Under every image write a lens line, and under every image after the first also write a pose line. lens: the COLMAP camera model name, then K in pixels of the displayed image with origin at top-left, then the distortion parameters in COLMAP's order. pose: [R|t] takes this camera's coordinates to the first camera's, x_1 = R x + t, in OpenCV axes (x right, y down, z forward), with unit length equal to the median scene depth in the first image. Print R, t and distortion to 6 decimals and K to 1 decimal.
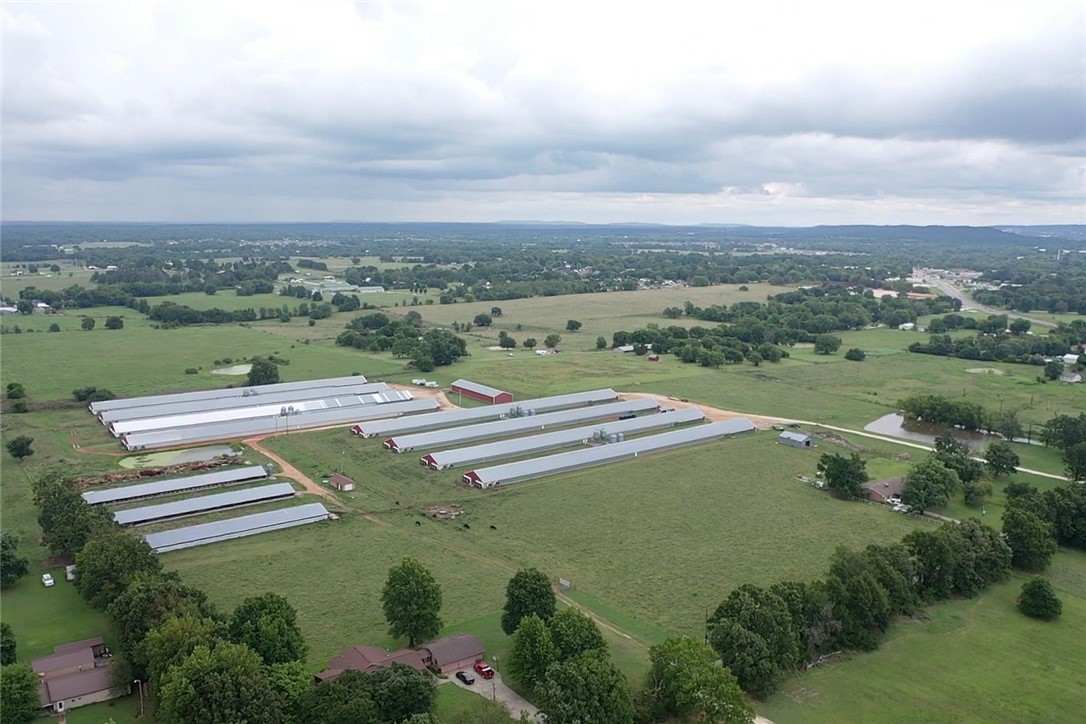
lens RADIAL K [[876.2, 0, 537.5], [0, 876.2, 356.2], [0, 0, 1]] dist [-0.063958, 0.025236]
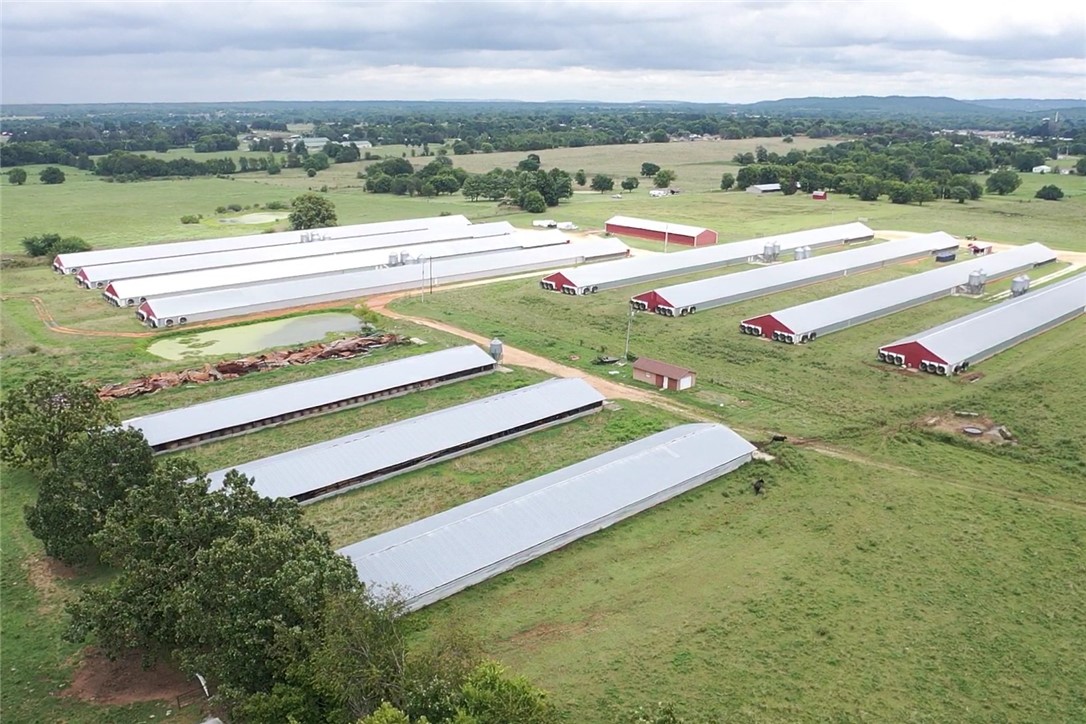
lens RADIAL K [[876.2, 0, 547.0], [0, 876.2, 358.2], [0, 0, 1]] dist [-0.063958, 0.025236]
pose [[0.996504, -0.028200, 0.078639, -0.264223], [0.017372, 0.990675, 0.135131, 0.057411], [-0.081716, -0.133292, 0.987702, 0.433387]]
